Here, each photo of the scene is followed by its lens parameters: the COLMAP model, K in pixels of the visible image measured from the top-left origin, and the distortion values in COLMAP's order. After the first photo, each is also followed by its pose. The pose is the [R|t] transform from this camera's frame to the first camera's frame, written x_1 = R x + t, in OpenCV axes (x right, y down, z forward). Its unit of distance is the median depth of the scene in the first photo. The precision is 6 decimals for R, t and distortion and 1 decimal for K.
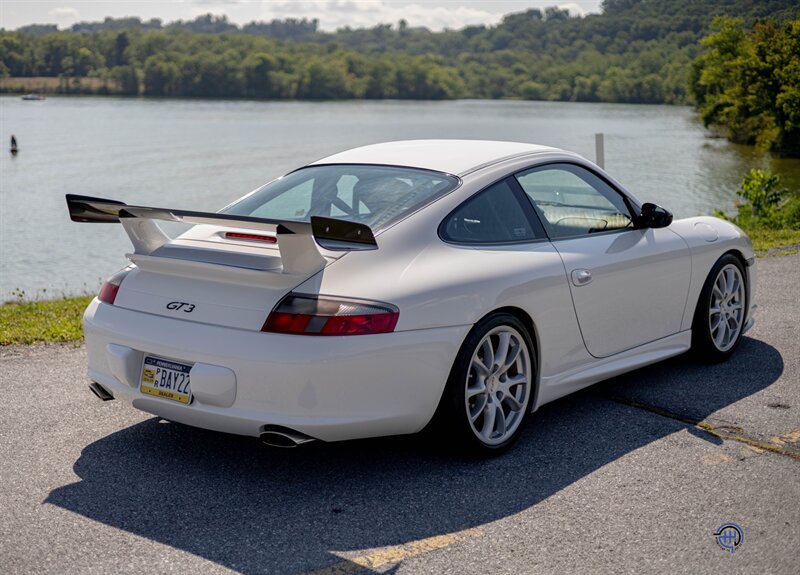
lens RADIAL K [[1214.4, 0, 362.9], [0, 1214.4, 288.8], [0, 0, 1]] dist [0.031331, -0.073648]
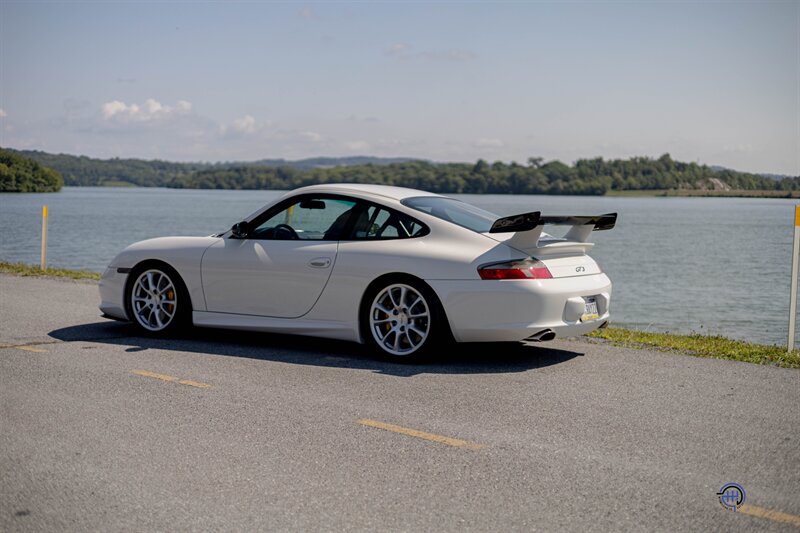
lens RADIAL K [[1125.7, 0, 400.0], [0, 1125.7, 266.5], [0, 0, 1]] dist [0.019220, 0.015968]
pose [[-0.133632, -0.053479, 0.989587, -1.699588], [0.143230, 0.987017, 0.072682, -0.143065], [-0.980626, 0.151451, -0.124237, 1.412392]]
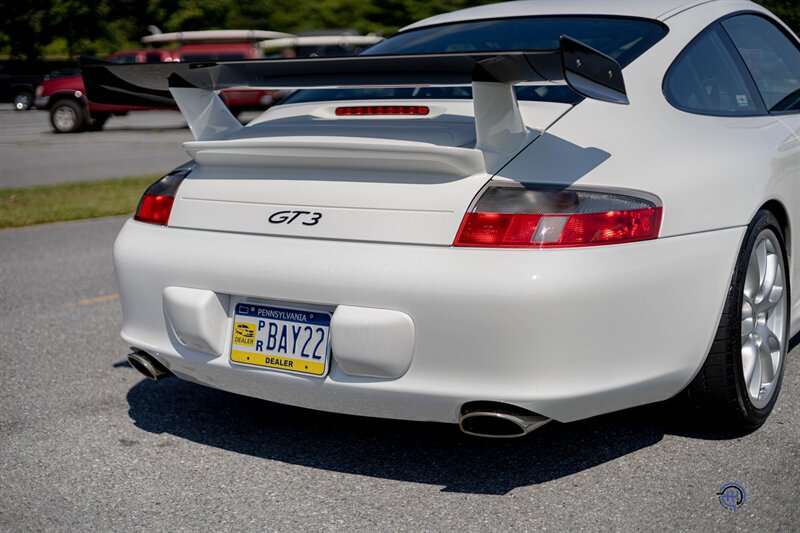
lens RADIAL K [[1125.7, 0, 400.0], [0, 1125.7, 266.5], [0, 0, 1]] dist [0.019220, 0.015968]
pose [[0.991286, -0.050320, 0.121739, -0.161284], [0.049154, 0.998712, 0.012560, 0.033427], [-0.122214, -0.006466, 0.992483, 0.414575]]
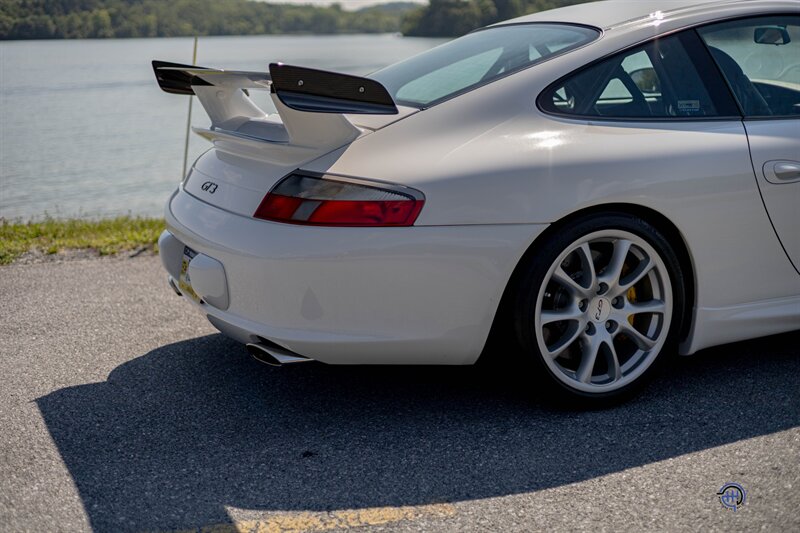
lens RADIAL K [[1125.7, 0, 400.0], [0, 1125.7, 266.5], [0, 0, 1]] dist [0.019220, 0.015968]
pose [[0.900667, 0.059545, -0.430411, 0.291851], [-0.041147, 0.997802, 0.051937, 0.022742], [0.432557, -0.029068, 0.901138, 0.346216]]
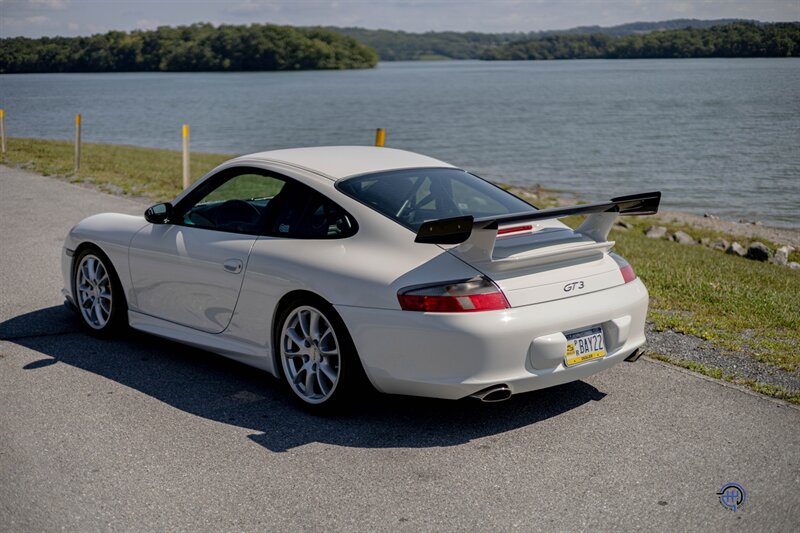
lens RADIAL K [[1125.7, 0, 400.0], [0, 1125.7, 266.5], [0, 0, 1]] dist [0.019220, 0.015968]
pose [[0.142393, -0.166084, 0.975777, -1.231363], [0.169775, 0.975310, 0.141230, -0.187463], [-0.975141, 0.145552, 0.167074, 0.940659]]
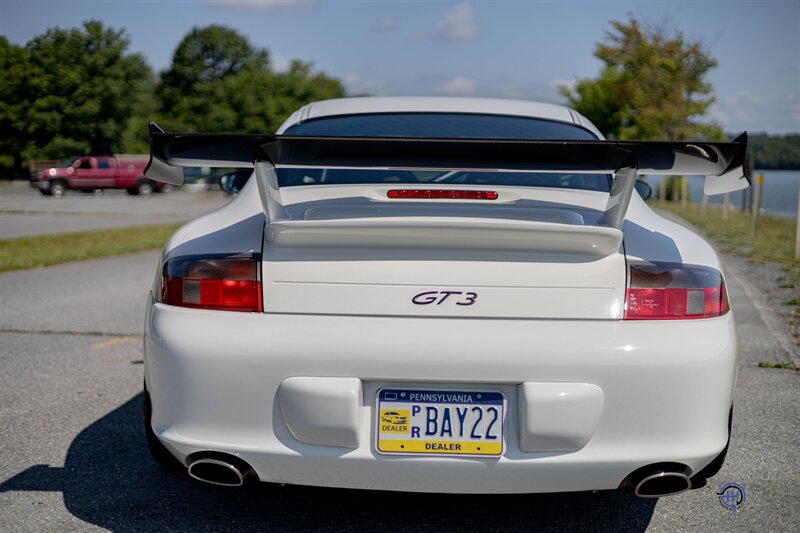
lens RADIAL K [[1125.7, 0, 400.0], [0, 1125.7, 266.5], [0, 0, 1]] dist [0.019220, 0.015968]
pose [[0.785263, -0.040729, 0.617821, -0.492511], [0.084657, 0.995526, -0.041971, 0.019901], [-0.613348, 0.085261, 0.785198, 0.551325]]
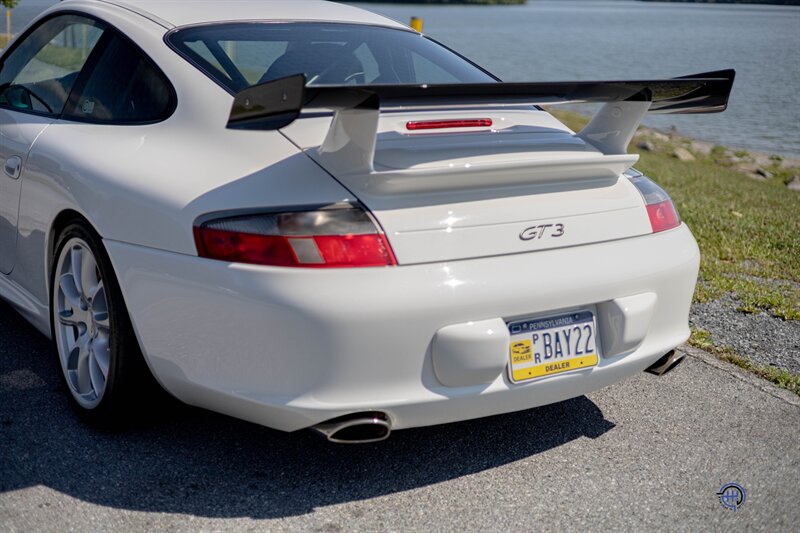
lens RADIAL K [[1125.7, 0, 400.0], [0, 1125.7, 266.5], [0, 0, 1]] dist [0.019220, 0.015968]
pose [[0.271728, -0.204666, 0.940359, -0.712028], [0.129482, 0.976015, 0.175011, -0.079087], [-0.953624, 0.074204, 0.291711, 0.863523]]
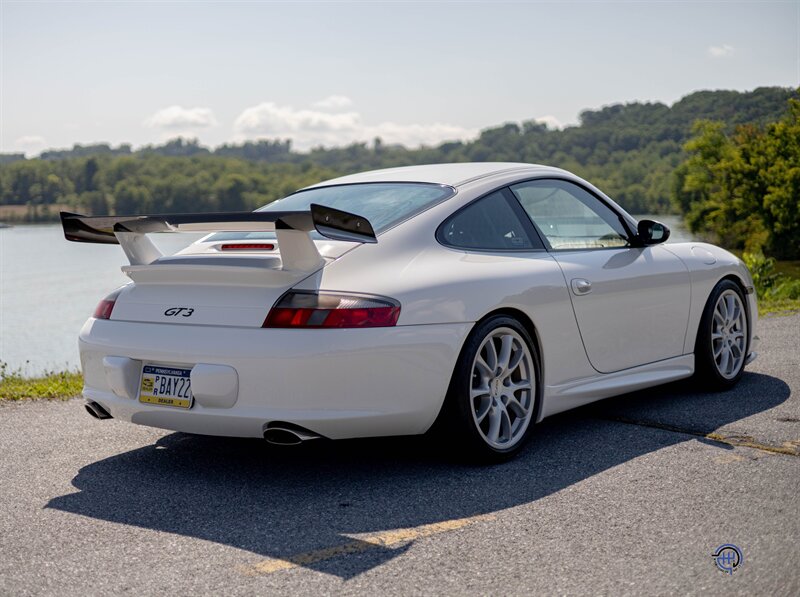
lens RADIAL K [[1262.1, 0, 345.7], [0, 1262.1, 296.9], [0, 0, 1]] dist [0.014281, -0.002415]
pose [[0.999576, -0.028894, 0.003532, -0.017022], [0.029098, 0.995159, -0.093867, 0.098945], [-0.000803, 0.093930, 0.995579, -0.023115]]
